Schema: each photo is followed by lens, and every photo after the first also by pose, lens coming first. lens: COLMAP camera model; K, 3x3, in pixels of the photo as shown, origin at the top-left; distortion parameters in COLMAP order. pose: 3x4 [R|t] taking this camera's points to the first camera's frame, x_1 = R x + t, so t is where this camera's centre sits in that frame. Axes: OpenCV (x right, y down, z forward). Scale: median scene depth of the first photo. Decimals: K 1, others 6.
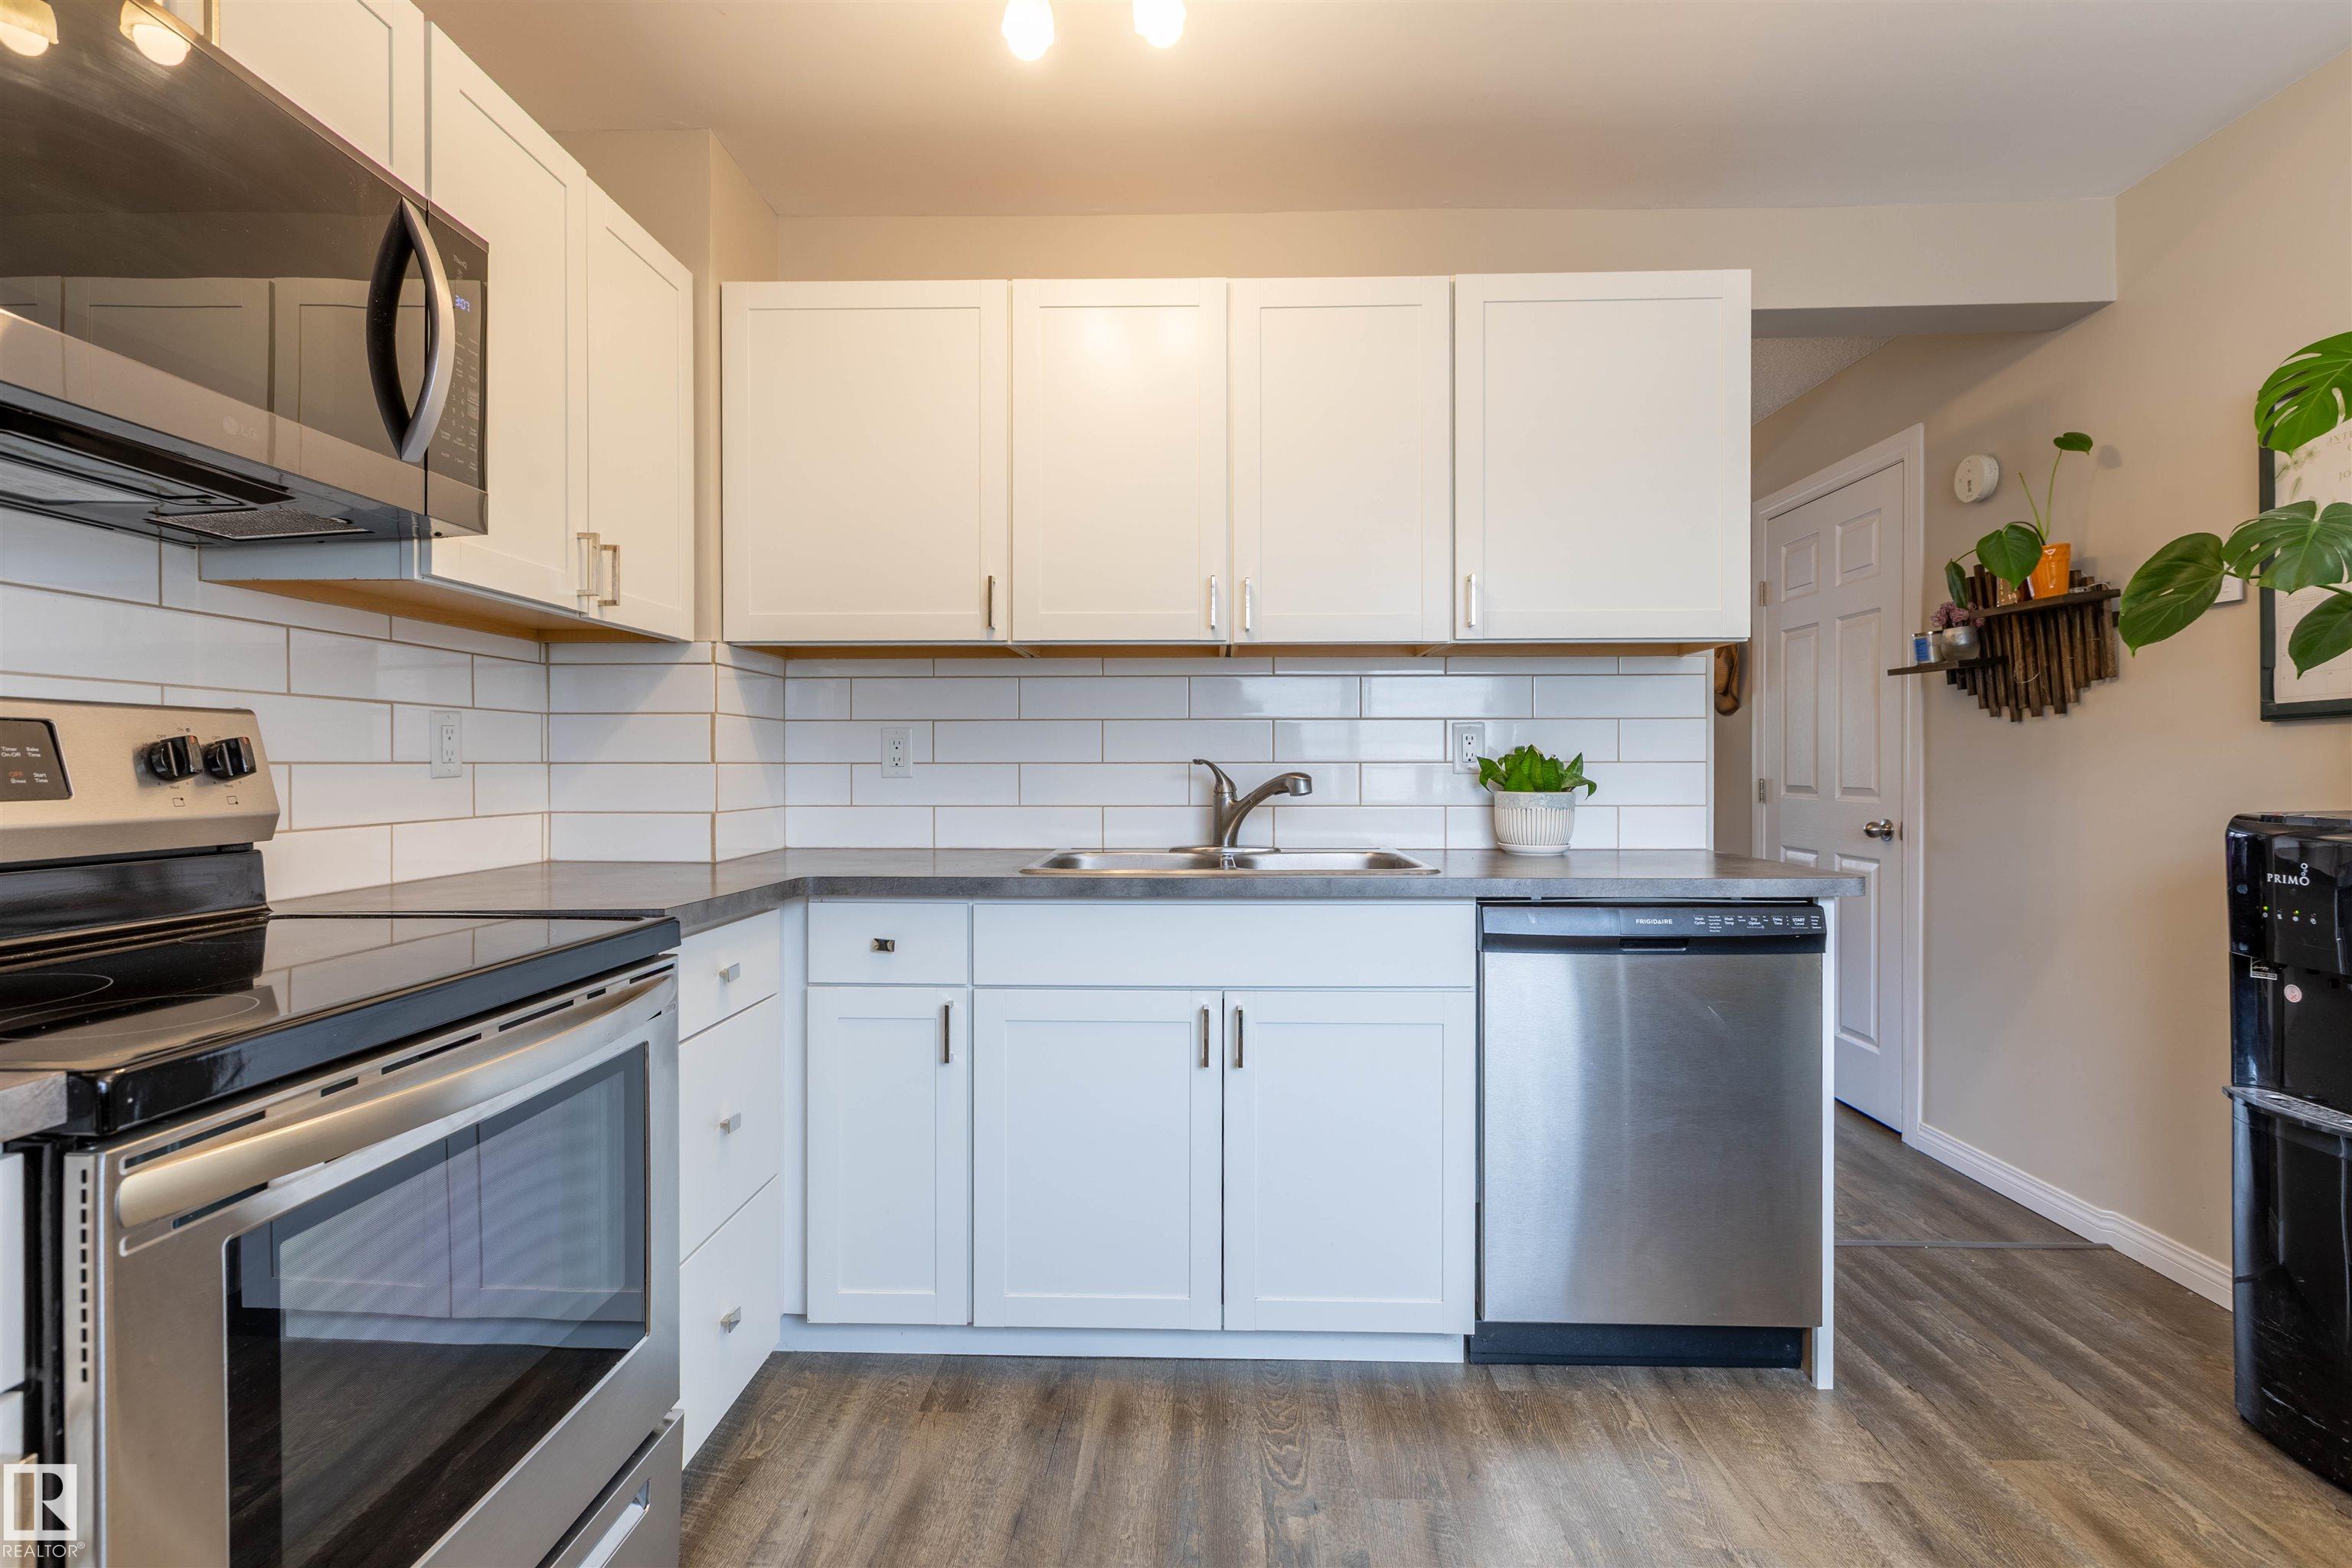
lens RADIAL K [[1086.6, 0, 1171.5], [0, 1086.6, 776.2], [0, 0, 1]] dist [-0.000280, -0.003482]
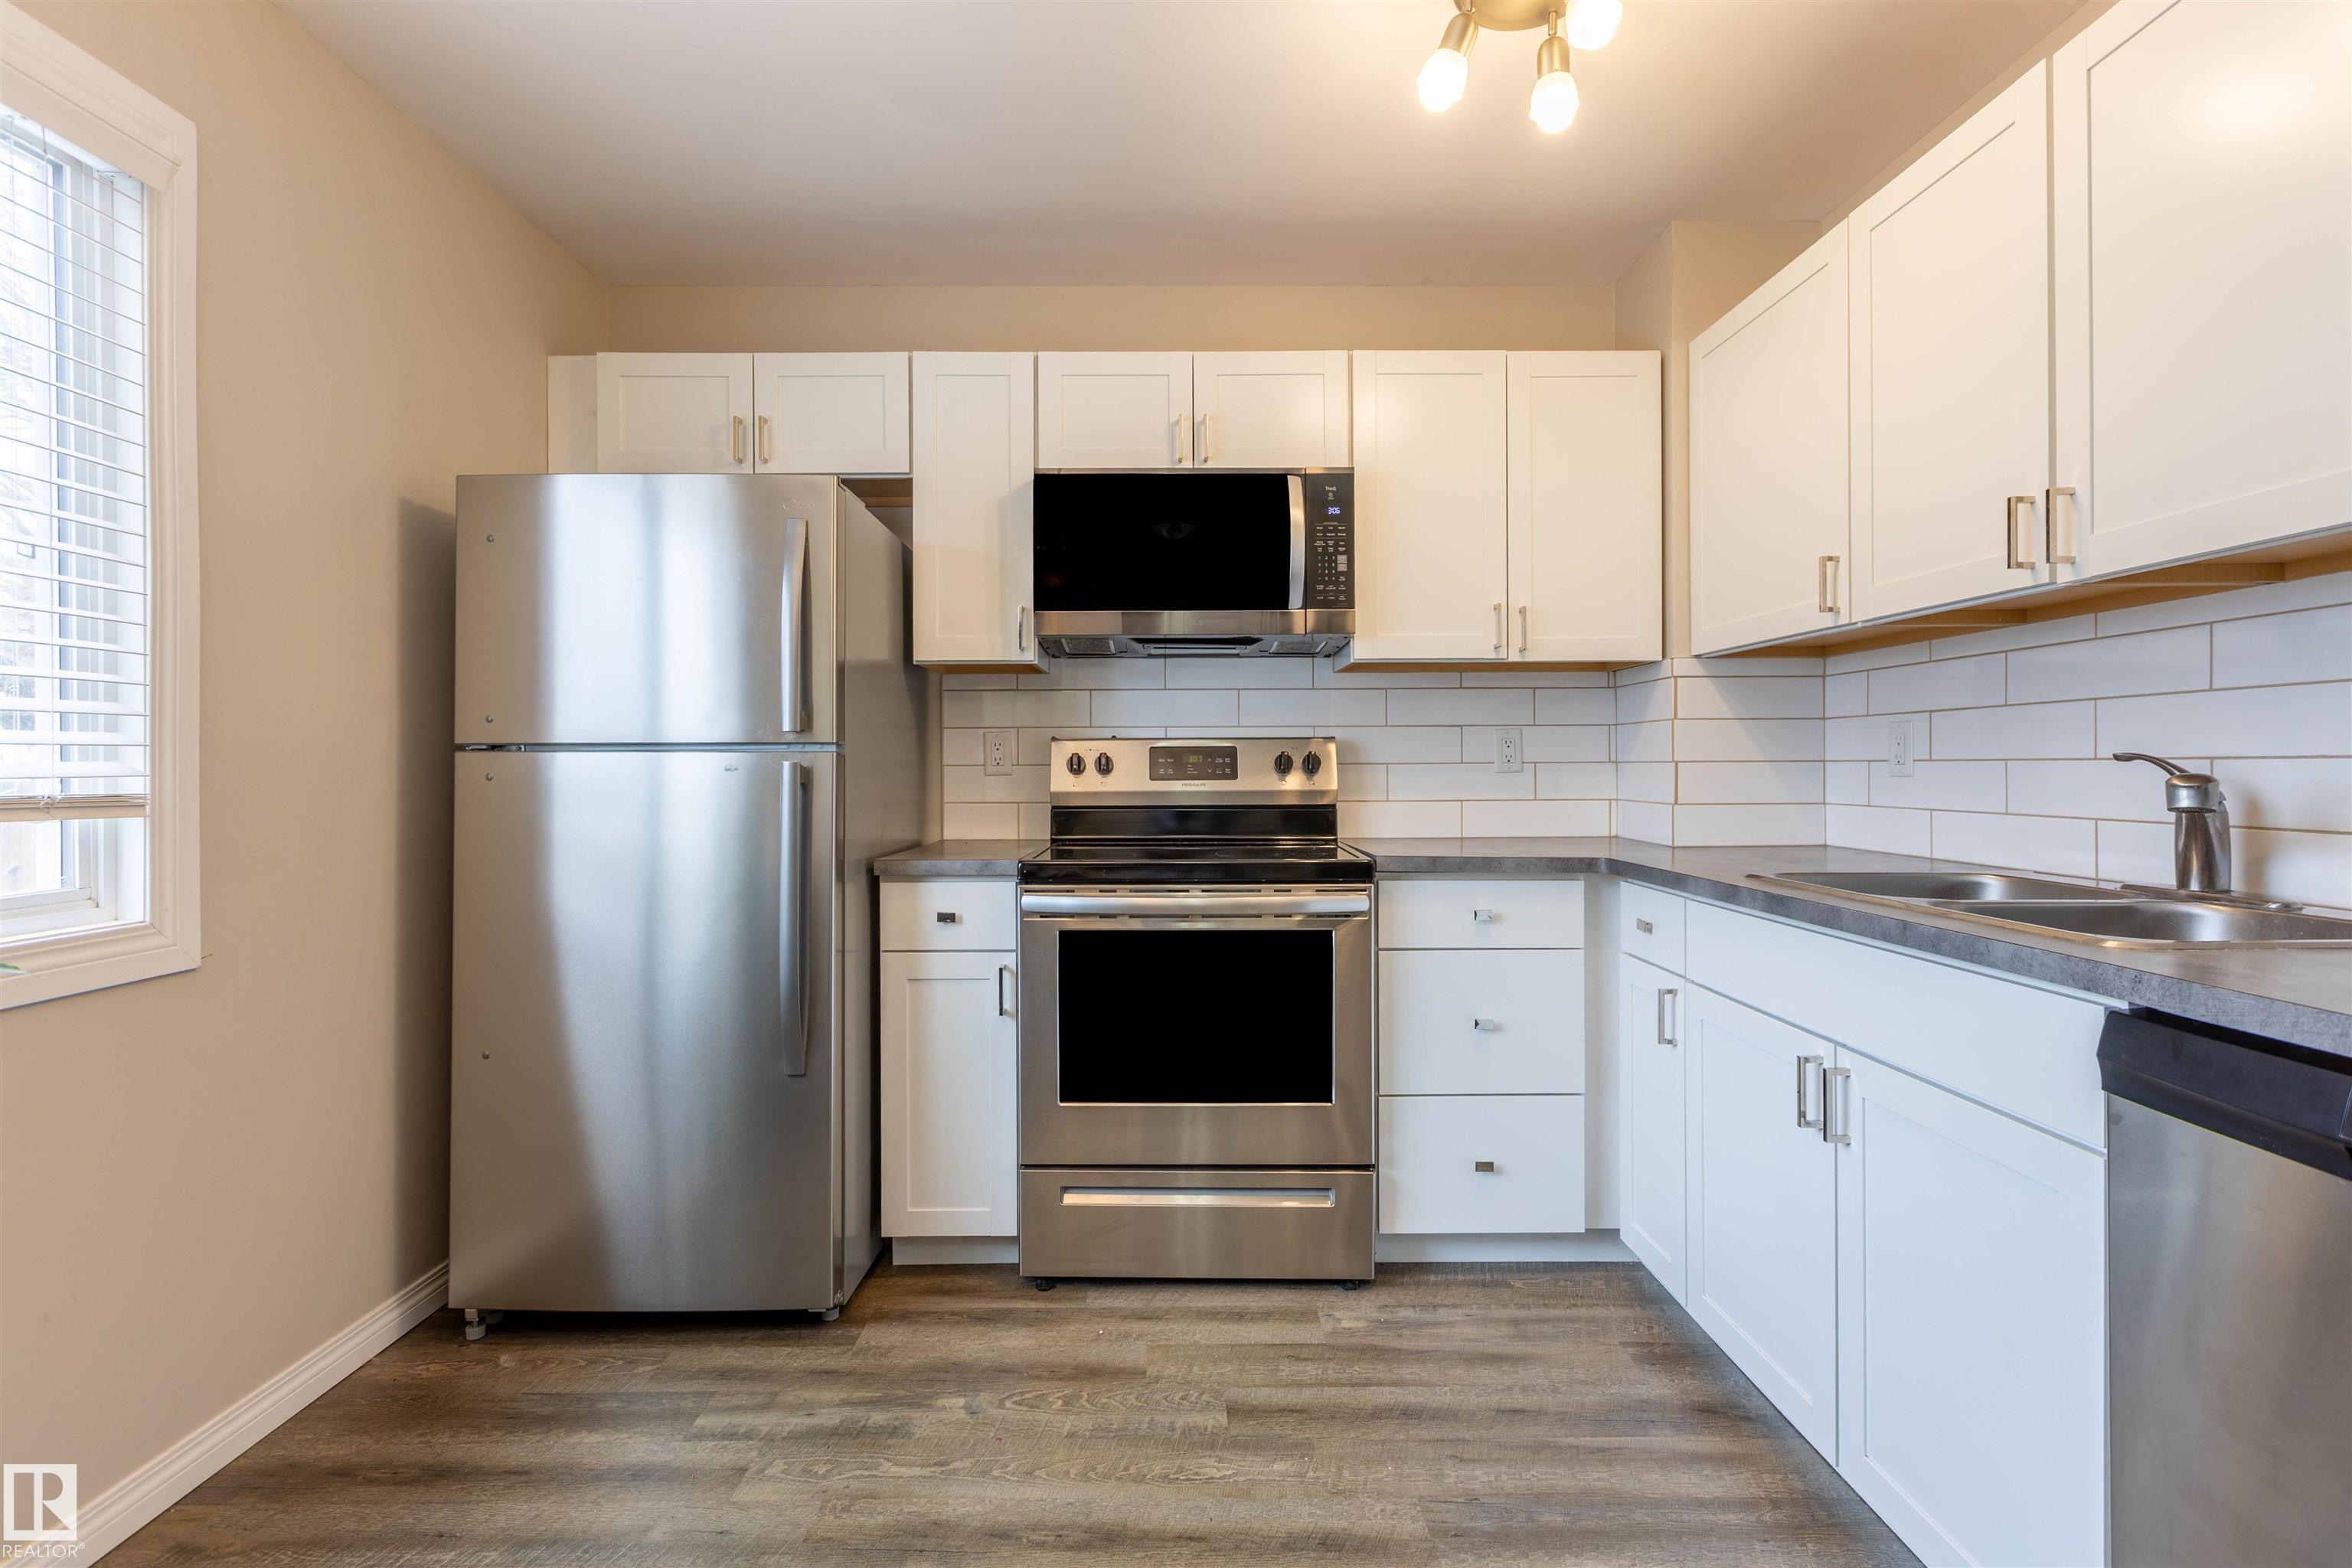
lens RADIAL K [[1086.6, 0, 1196.3], [0, 1086.6, 775.2], [0, 0, 1]] dist [-0.000280, -0.003482]
pose [[0.042942, 0.008759, -0.999039, 0.726939], [-0.005640, 0.999948, 0.008524, -0.004835], [0.999062, 0.005269, 0.042990, 0.433972]]
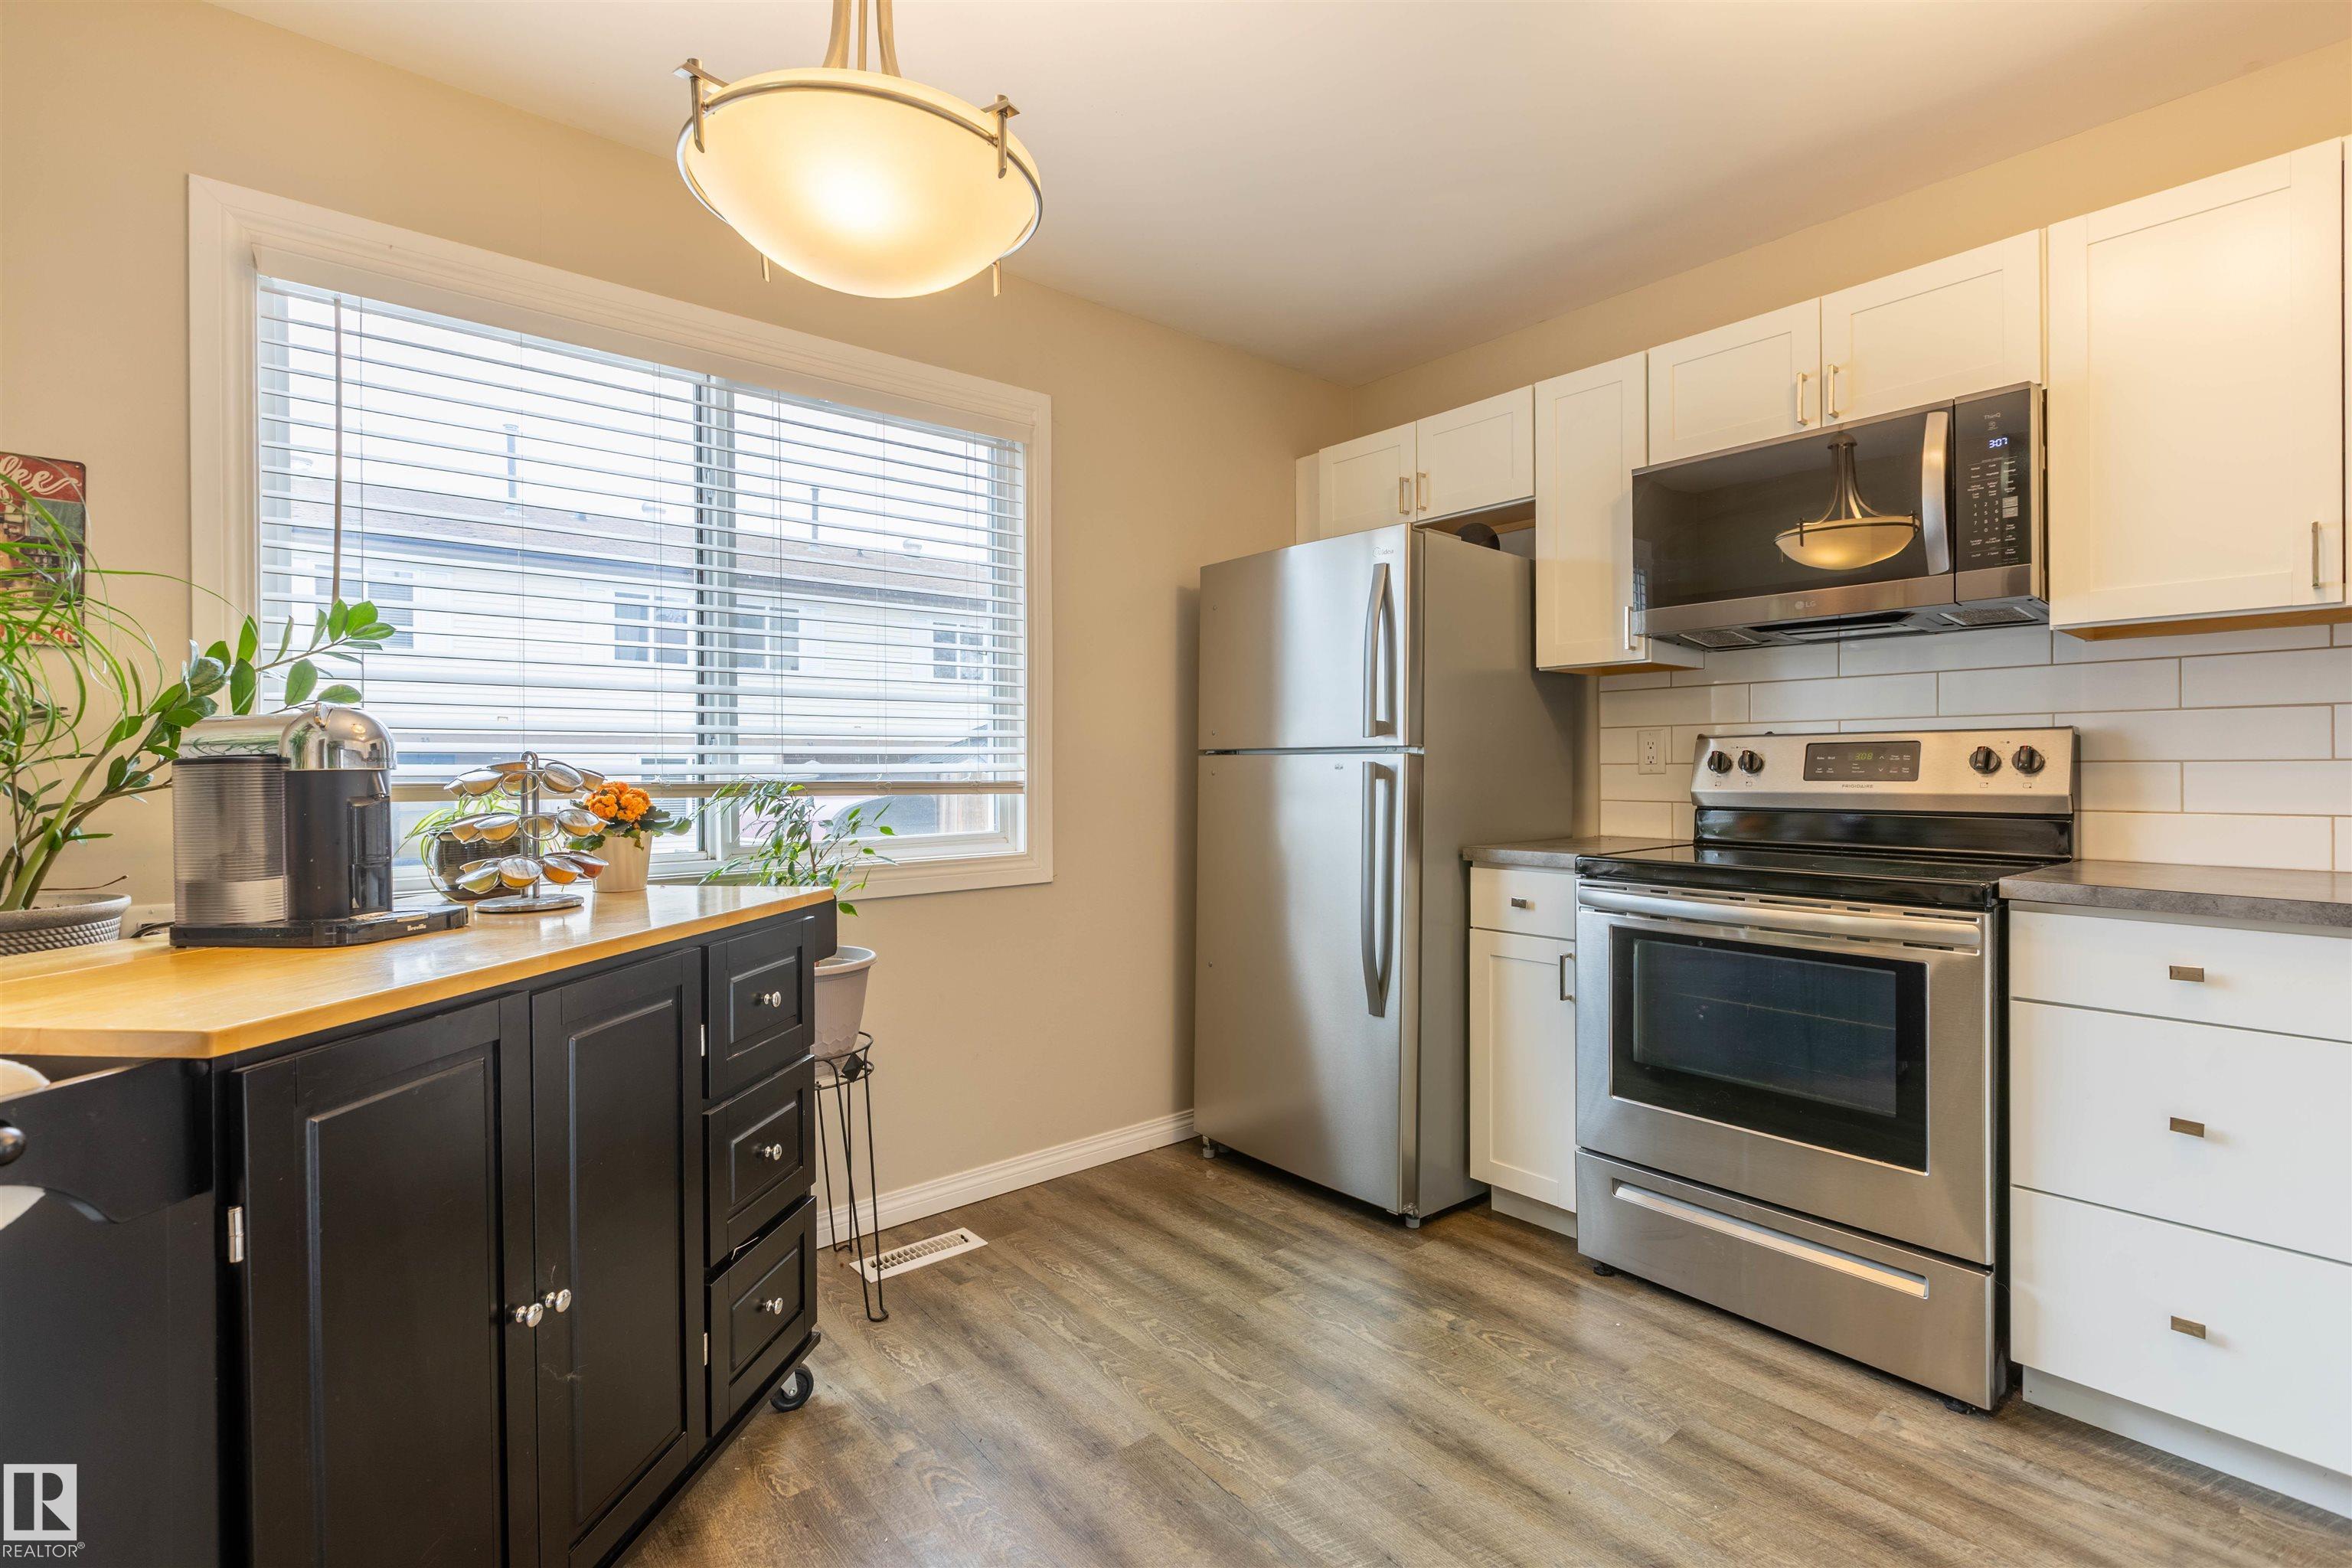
lens RADIAL K [[1086.6, 0, 1160.3], [0, 1086.6, 774.3], [0, 0, 1]] dist [-0.000280, -0.003482]
pose [[-0.751382, 0.007921, -0.659819, 0.712726], [-0.001883, 0.999898, 0.014148, -0.009033], [0.659864, 0.011874, -0.751291, 0.846669]]
